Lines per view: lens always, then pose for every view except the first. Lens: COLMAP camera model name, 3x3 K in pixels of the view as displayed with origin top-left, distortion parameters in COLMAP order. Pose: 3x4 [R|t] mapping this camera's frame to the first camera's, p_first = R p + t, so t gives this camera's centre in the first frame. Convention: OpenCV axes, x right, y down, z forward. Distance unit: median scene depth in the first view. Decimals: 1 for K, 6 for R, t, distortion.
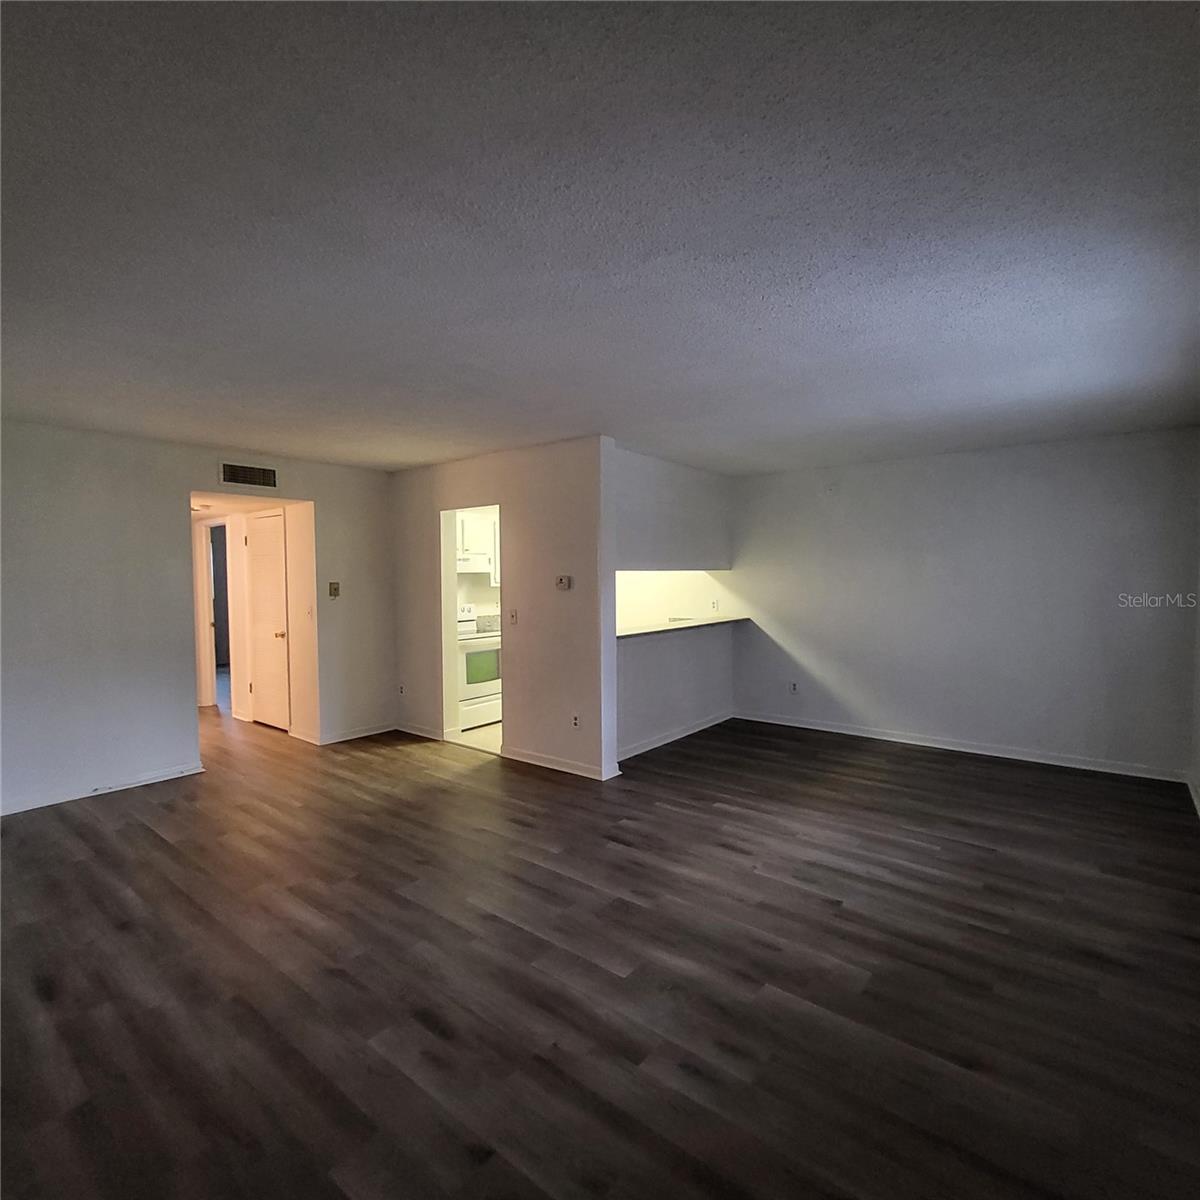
lens RADIAL K [[629.3, 0, 613.2], [0, 629.3, 609.5], [0, 0, 1]] dist [0.005193, 0.000486]
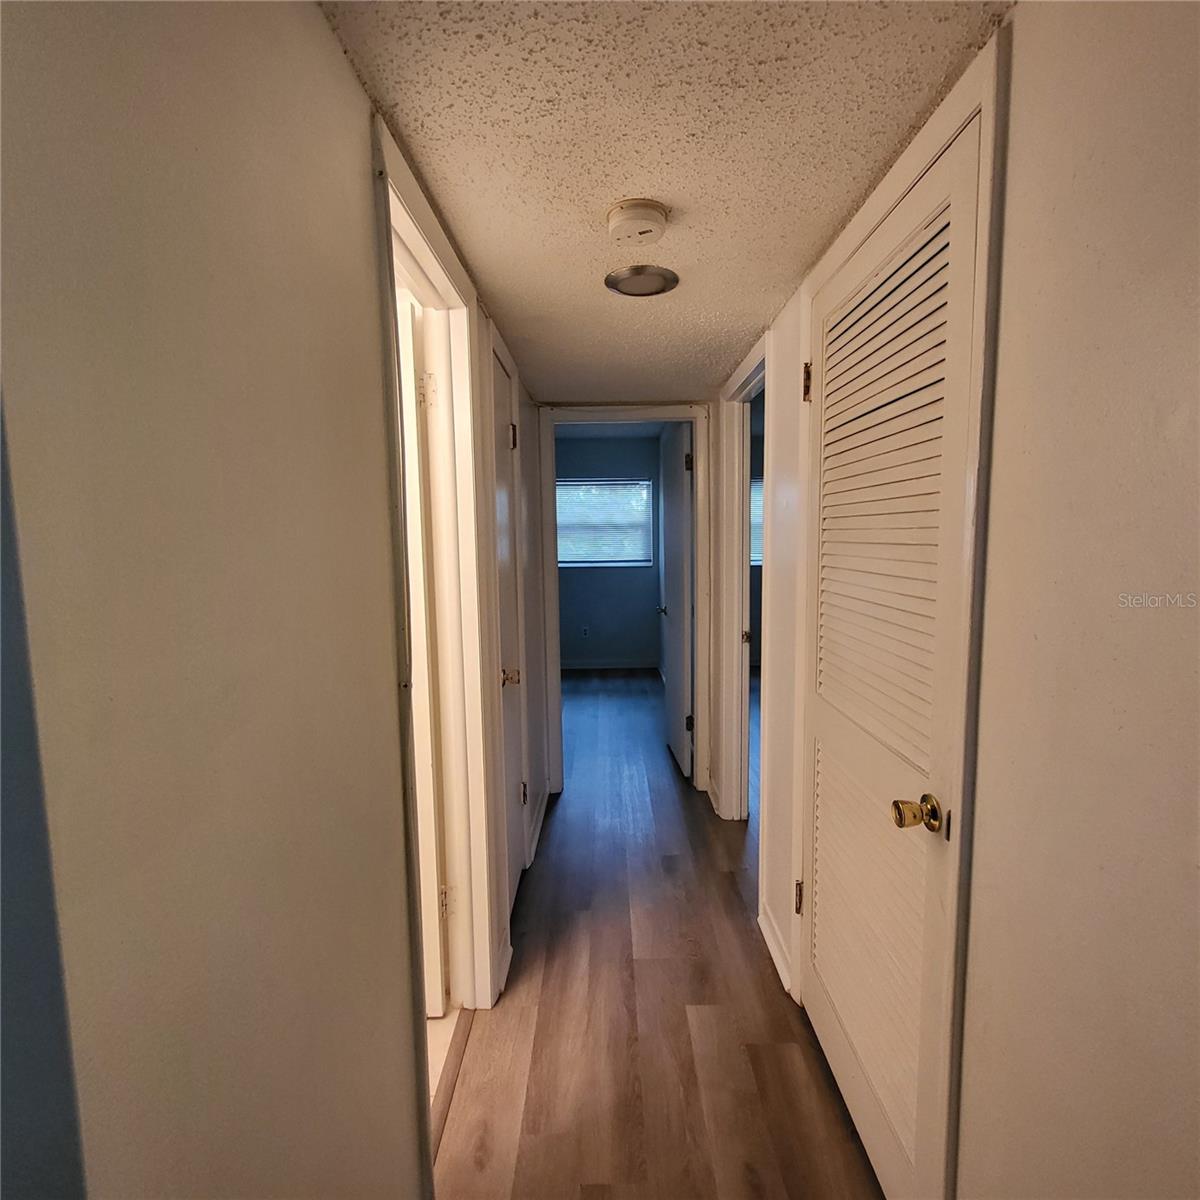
lens RADIAL K [[630.4, 0, 610.5], [0, 630.4, 602.2], [0, 0, 1]] dist [0.001191, -0.000216]
pose [[0.621474, 0.080372, -0.779301, -0.444135], [-0.035540, 0.996592, 0.074440, -0.032531], [0.782629, -0.018566, 0.622212, 0.811427]]
